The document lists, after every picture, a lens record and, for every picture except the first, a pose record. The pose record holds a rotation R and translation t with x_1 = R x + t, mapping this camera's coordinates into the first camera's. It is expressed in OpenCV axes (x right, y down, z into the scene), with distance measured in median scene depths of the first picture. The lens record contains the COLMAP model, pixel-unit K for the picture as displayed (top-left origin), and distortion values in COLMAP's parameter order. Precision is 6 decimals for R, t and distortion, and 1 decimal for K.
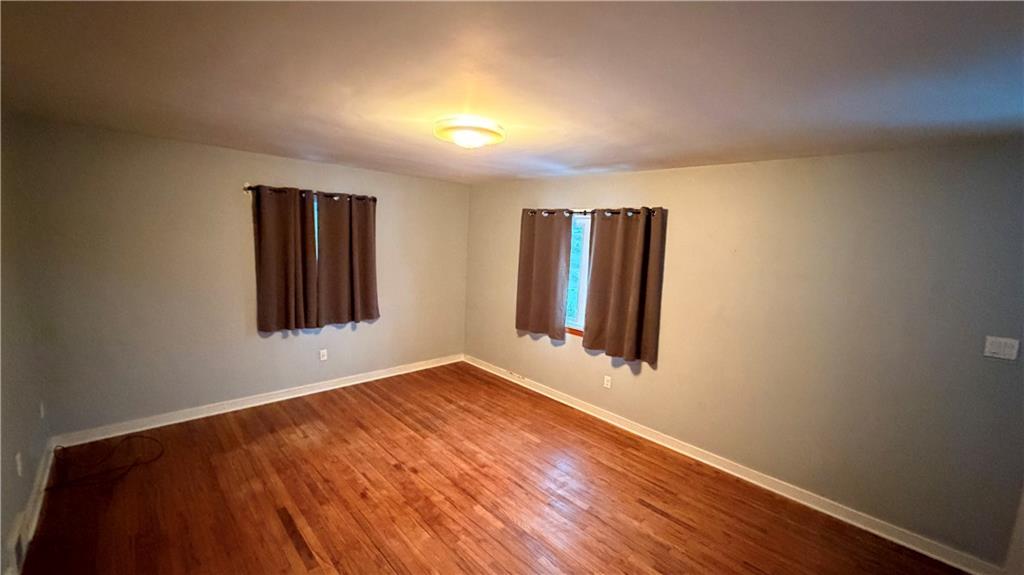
lens RADIAL K [[404.9, 0, 510.2], [0, 404.9, 285.1], [0, 0, 1]] dist [0.001772, 0.000415]
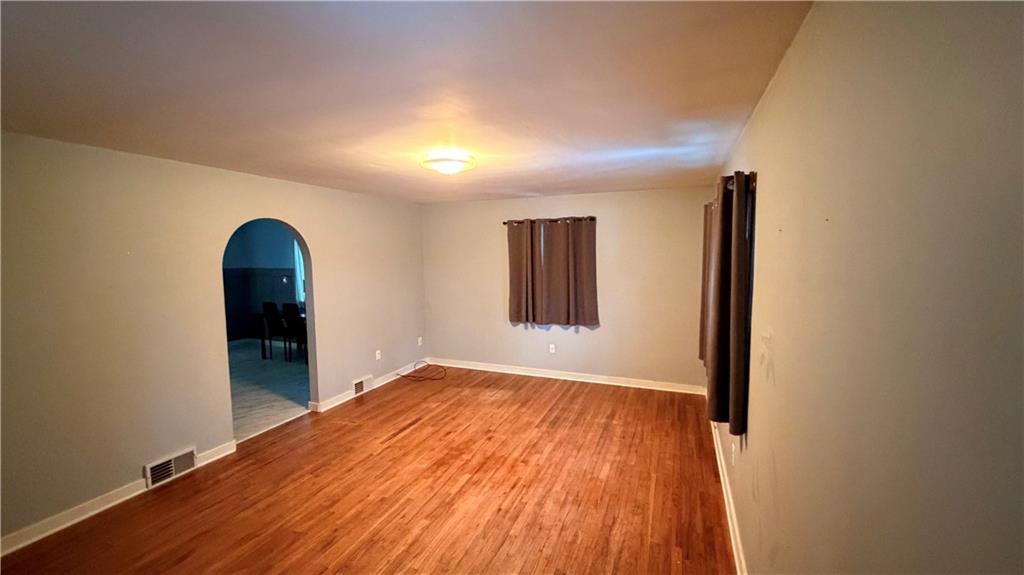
lens RADIAL K [[404.9, 0, 514.3], [0, 404.9, 288.6], [0, 0, 1]] dist [0.001772, 0.000415]
pose [[0.413687, 0.023873, -0.910106, 0.769182], [-0.081527, 0.996611, -0.010915, 0.015187], [0.906761, 0.078713, 0.414232, 0.456674]]
